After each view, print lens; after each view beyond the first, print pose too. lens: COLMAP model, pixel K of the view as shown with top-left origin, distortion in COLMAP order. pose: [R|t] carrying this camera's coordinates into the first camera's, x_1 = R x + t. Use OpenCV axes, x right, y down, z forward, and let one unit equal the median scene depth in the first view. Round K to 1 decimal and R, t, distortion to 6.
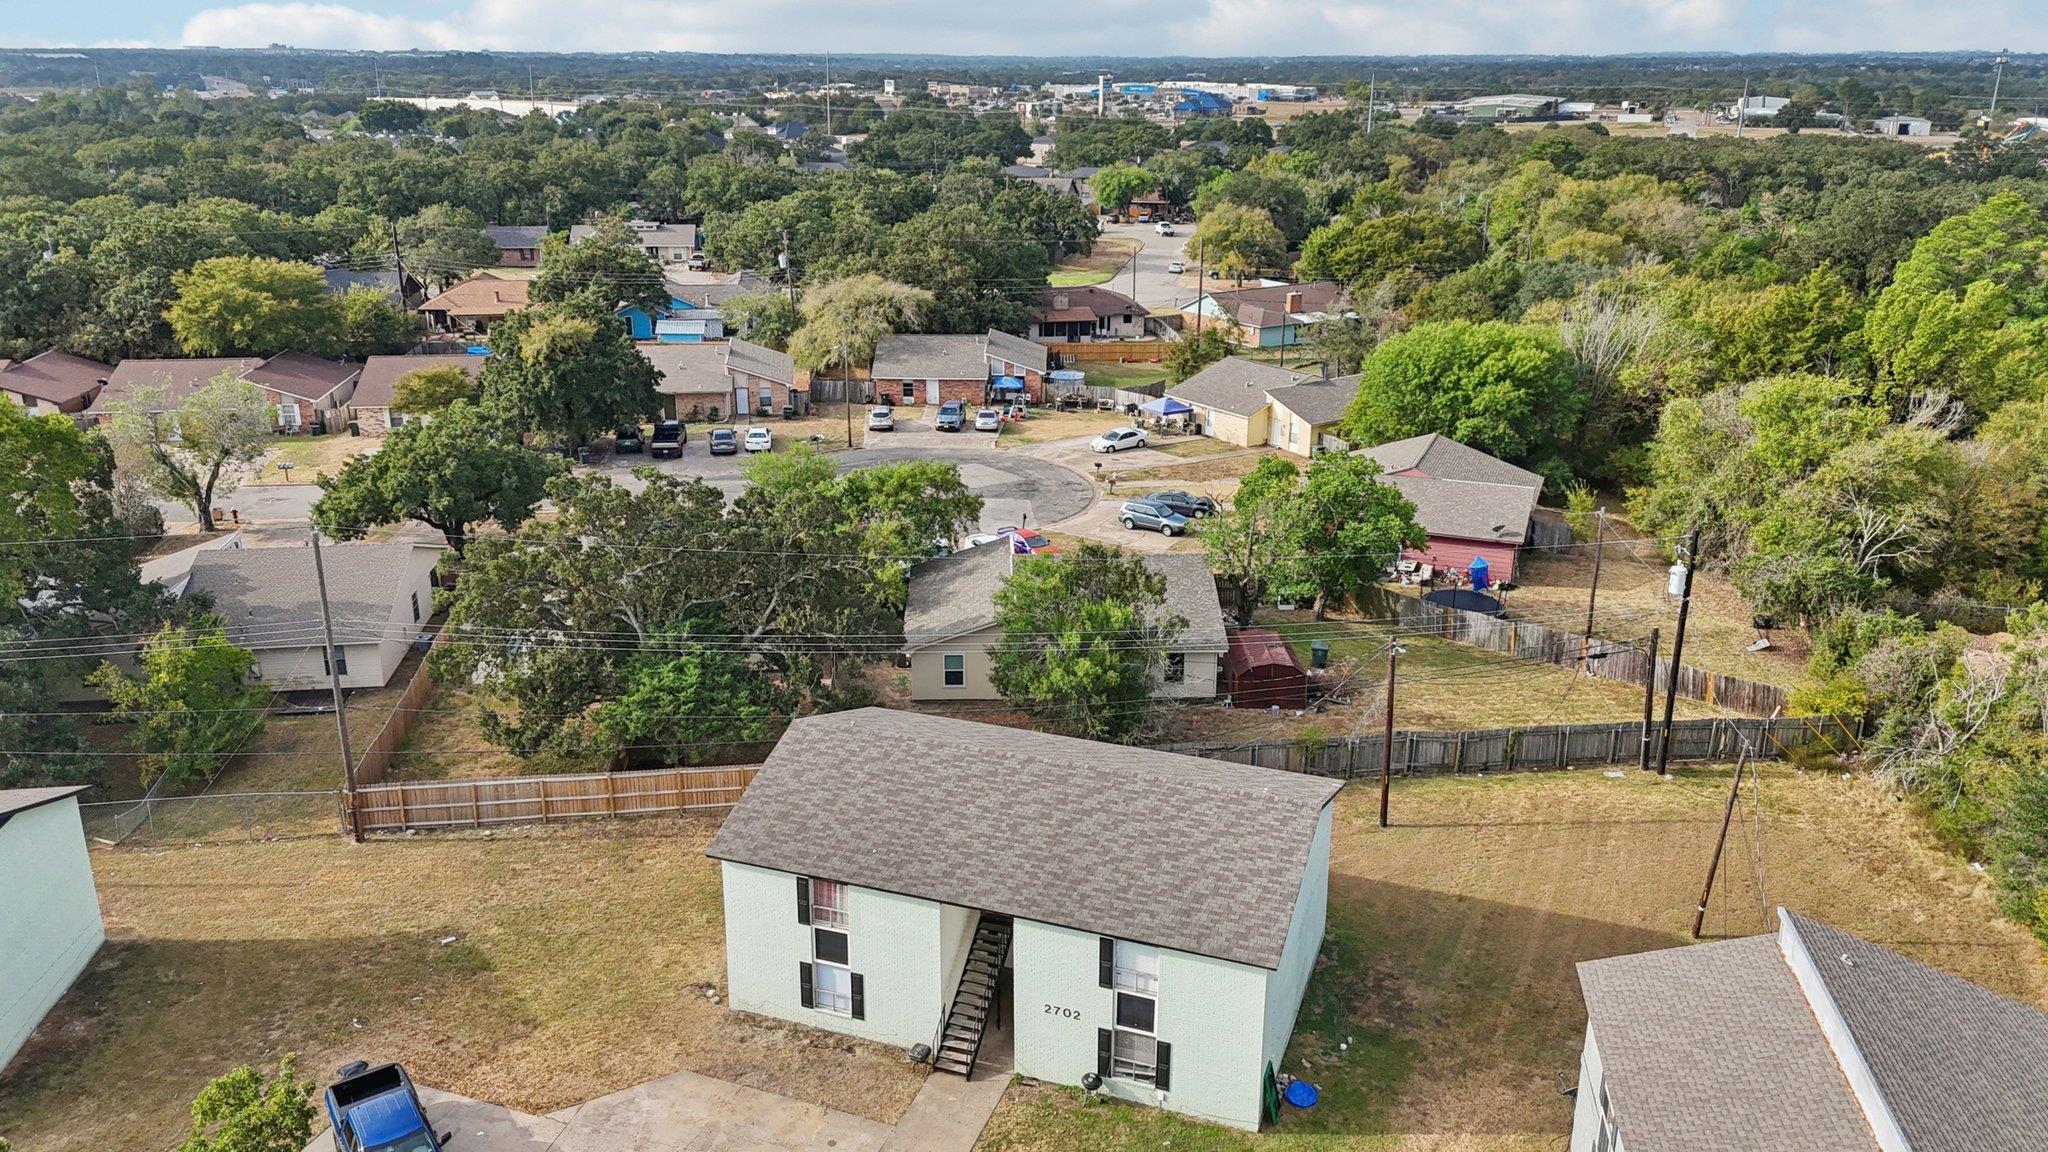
lens RADIAL K [[1542.0, 0, 1024.9], [0, 1542.0, 550.0], [0, 0, 1]] dist [0.115314, -0.198516]
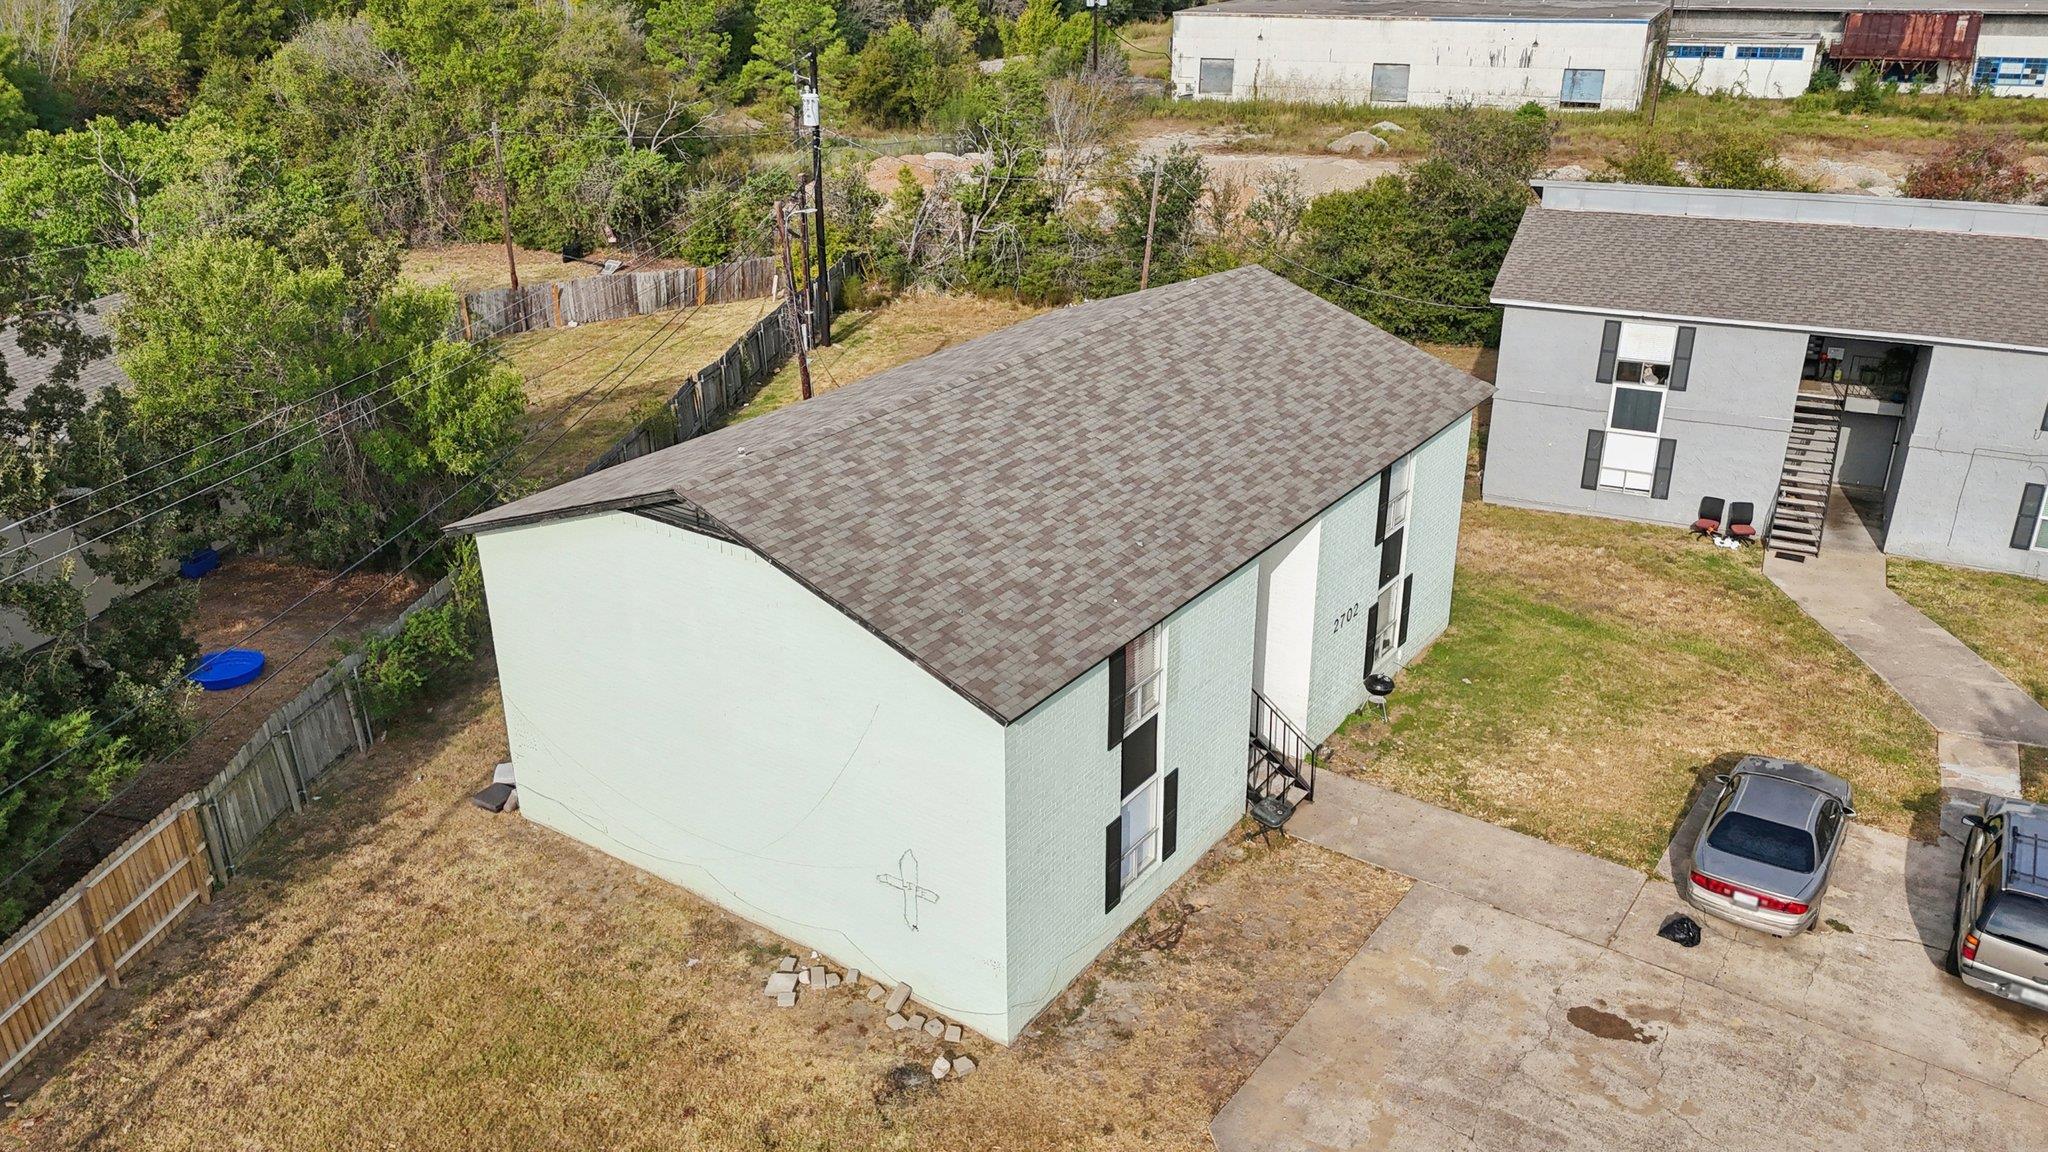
lens RADIAL K [[1528.6, 0, 1027.7], [0, 1528.6, 559.0], [0, 0, 1]] dist [0.078235, -0.068305]
pose [[0.265443, -0.383551, 0.884550, -0.542674], [0.304090, 0.903939, 0.300704, 0.032024], [-0.914915, 0.189163, 0.356579, 0.821790]]
